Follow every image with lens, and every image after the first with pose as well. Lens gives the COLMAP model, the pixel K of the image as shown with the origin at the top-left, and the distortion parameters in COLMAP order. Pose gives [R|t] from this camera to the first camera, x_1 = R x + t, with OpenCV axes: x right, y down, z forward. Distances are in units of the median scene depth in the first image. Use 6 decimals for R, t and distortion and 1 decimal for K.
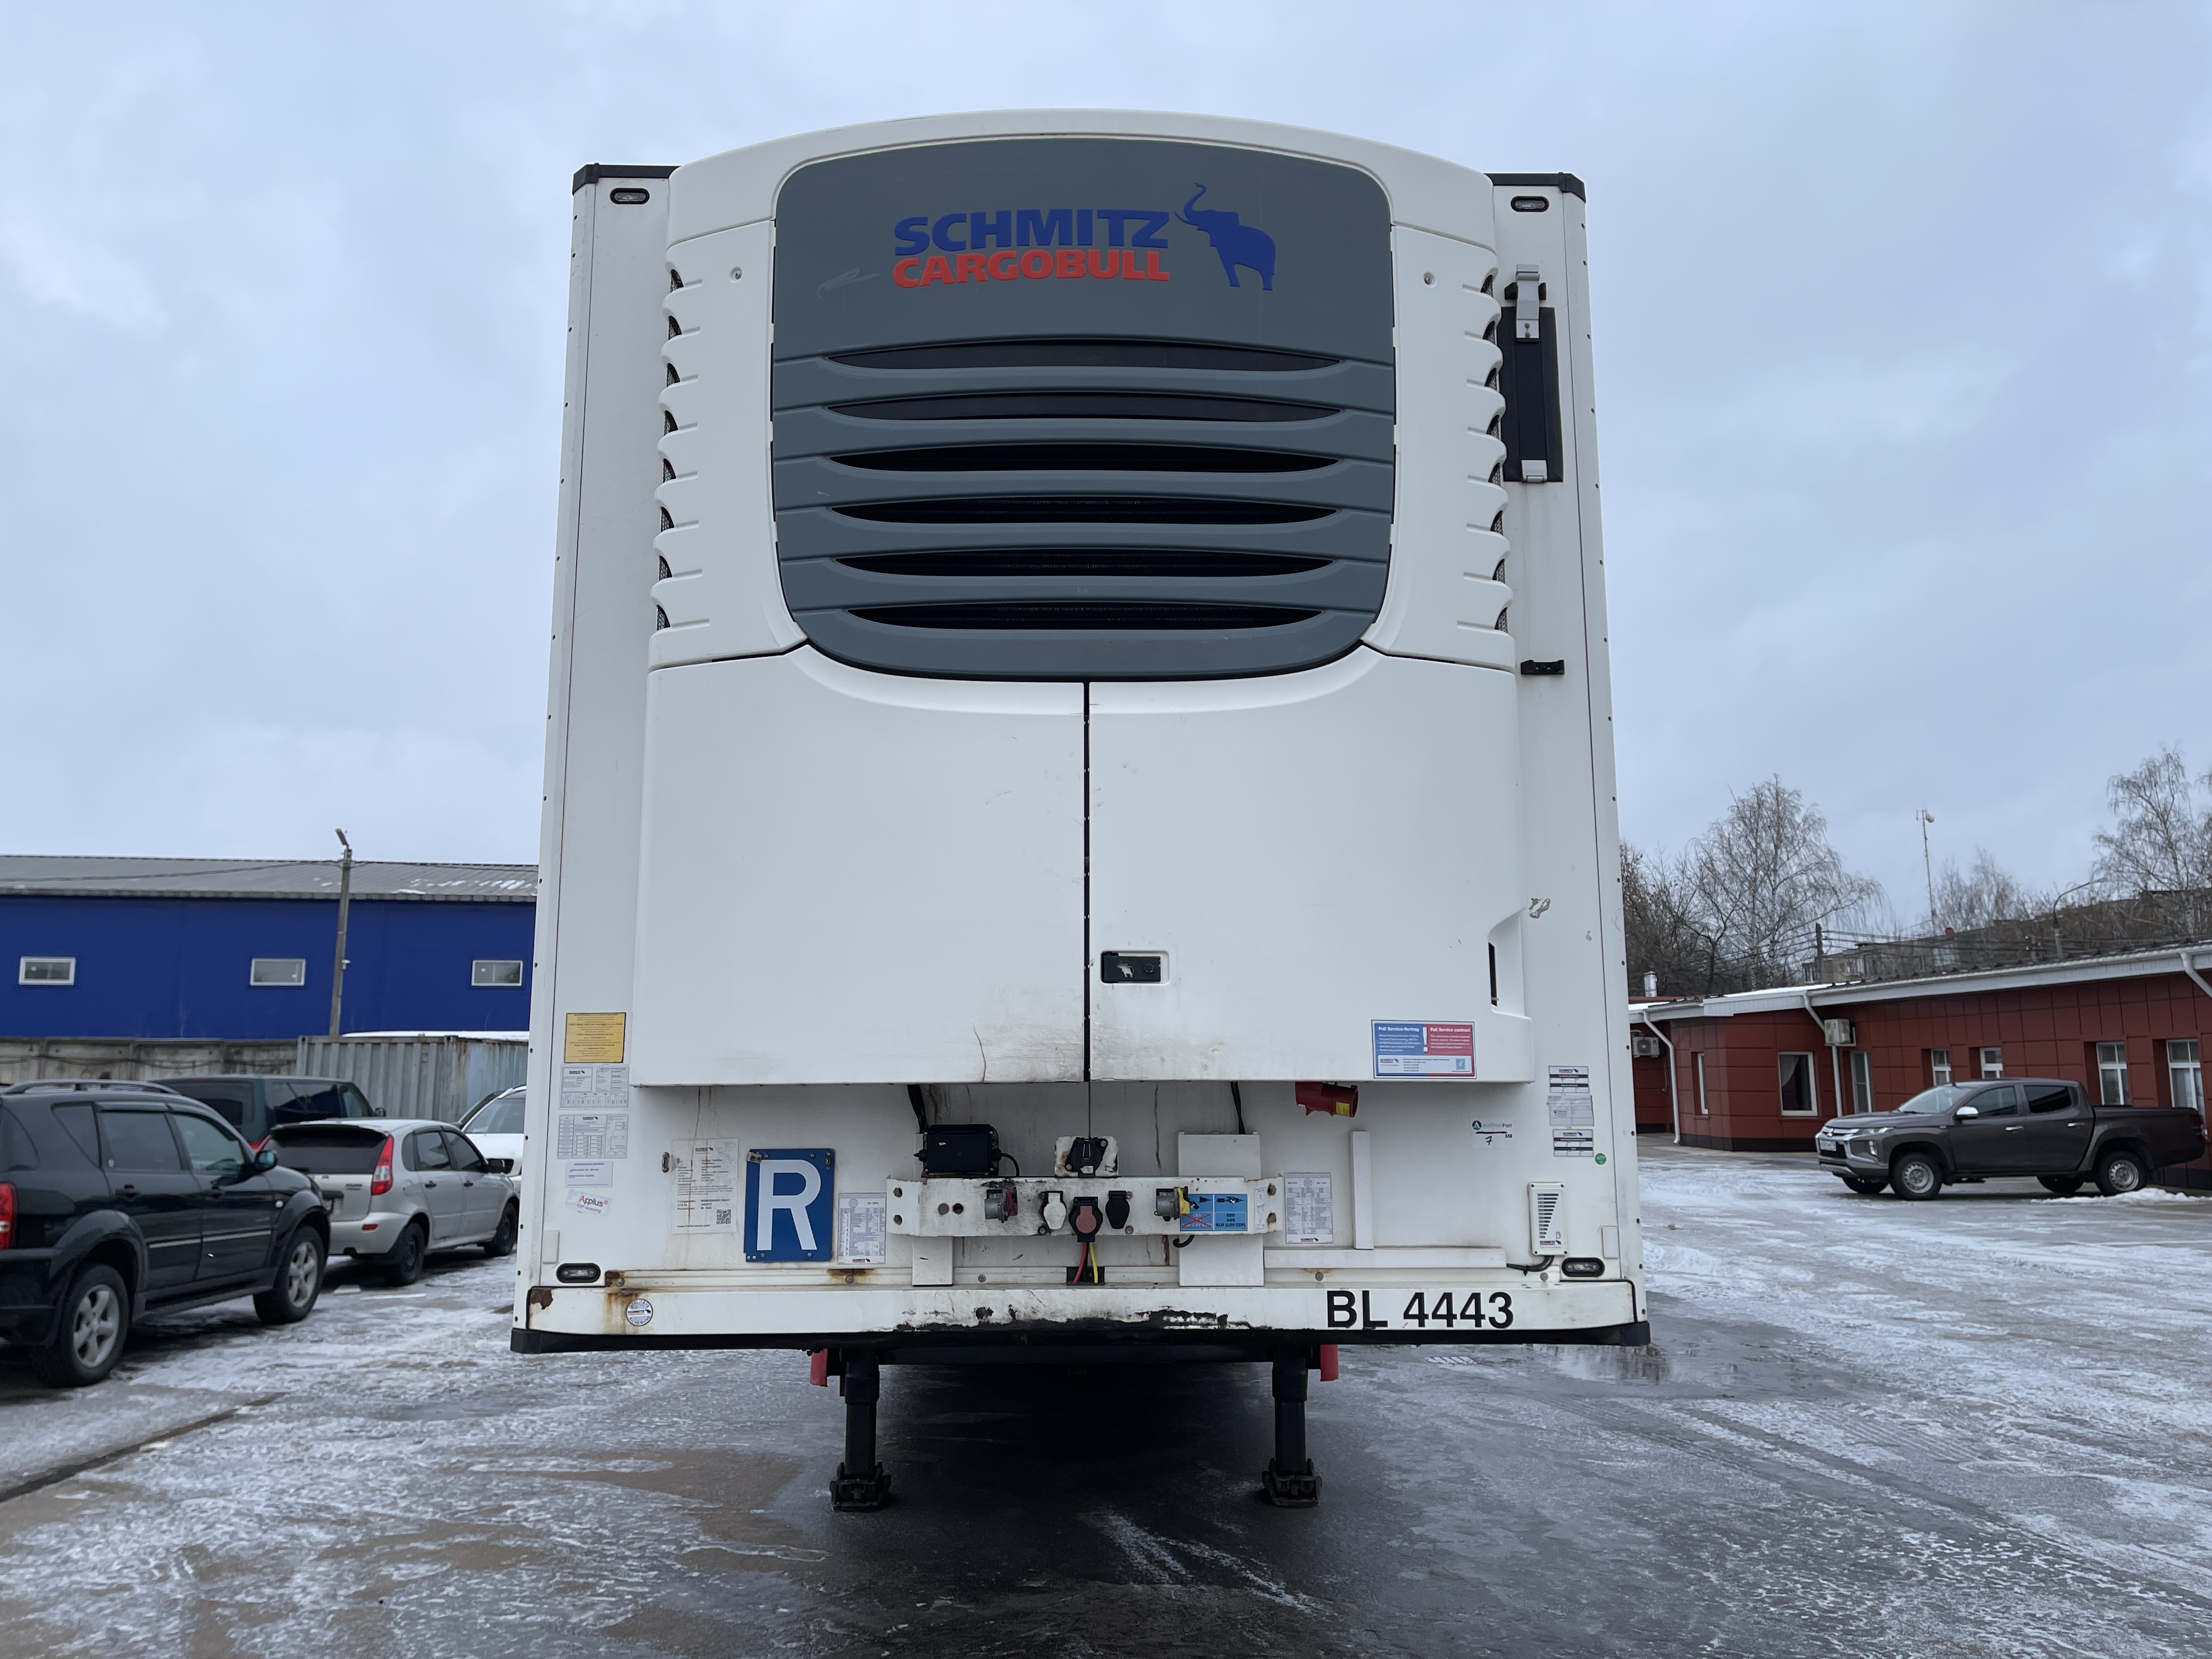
lens RADIAL K [[1632.7, 0, 1106.0], [0, 1632.7, 829.5], [0, 0, 1]] dist [0.083734, -0.103849]
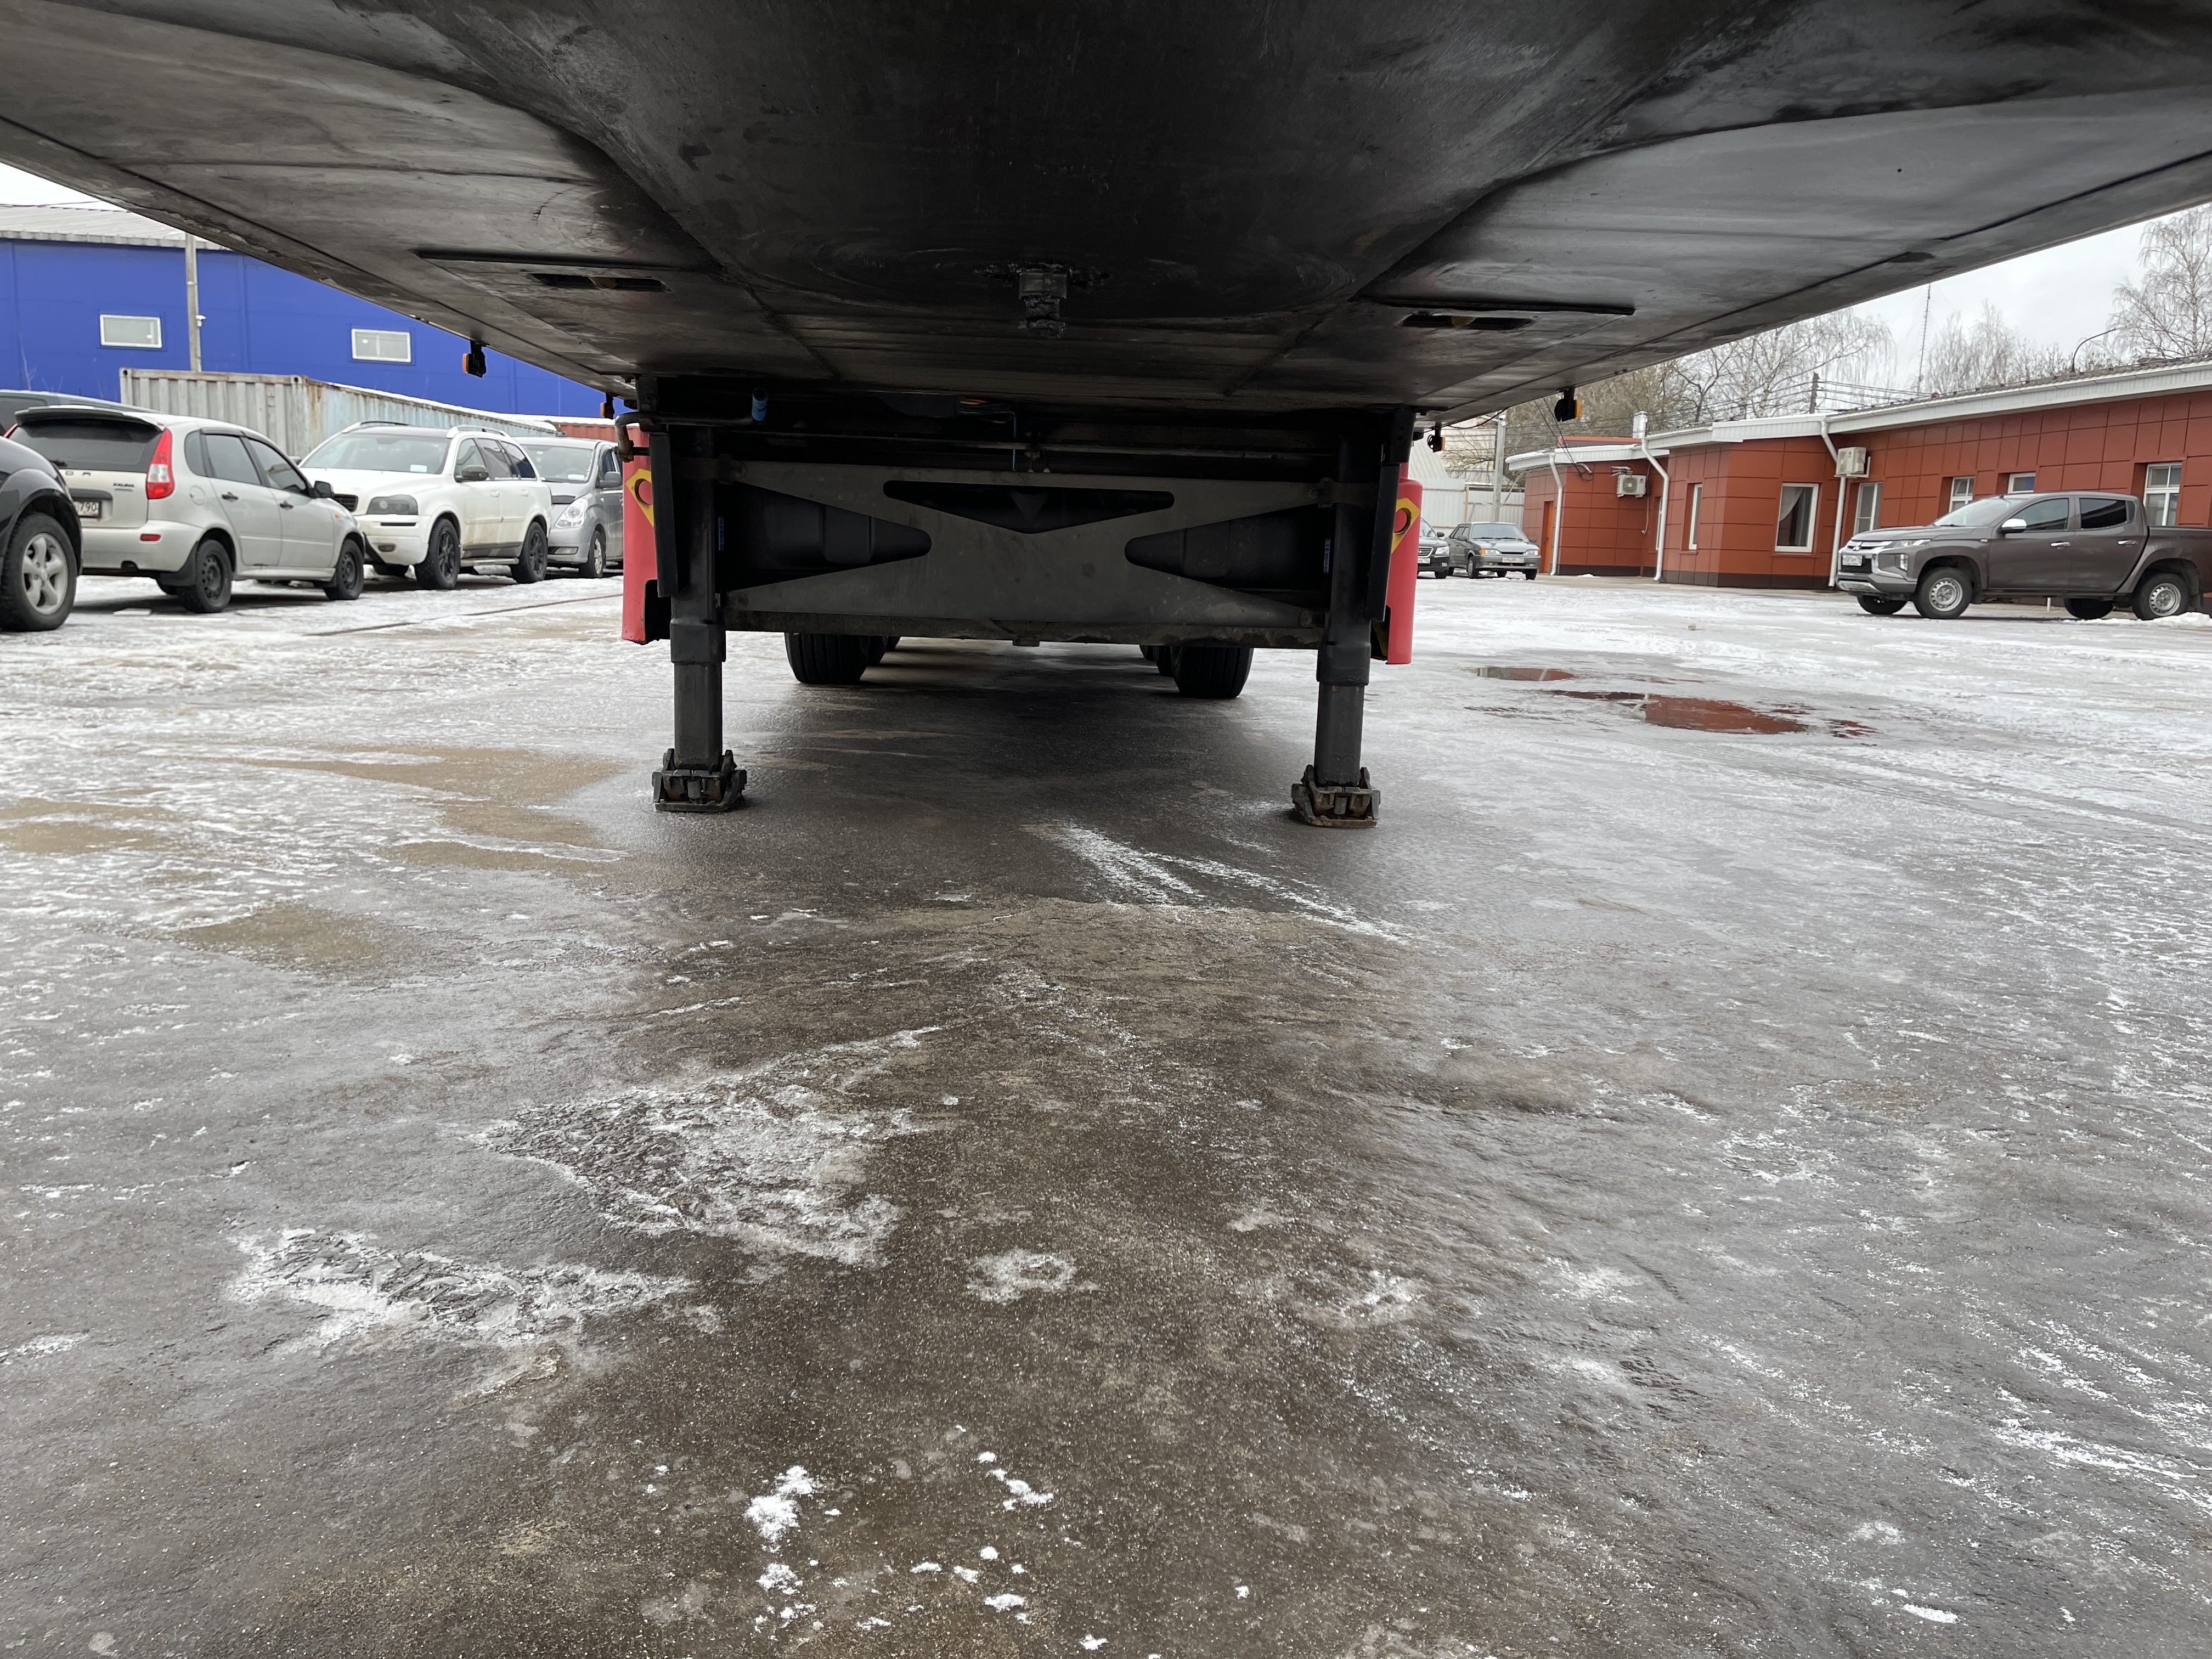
lens RADIAL K [[1638.2, 0, 1109.0], [0, 1638.2, 853.3], [0, 0, 1]] dist [0.079409, -0.106893]
pose [[0.998925, 0.028343, 0.036671, -0.012090], [-0.039031, 0.941109, 0.335842, 0.371093], [-0.024993, -0.336912, 0.941204, 0.682762]]
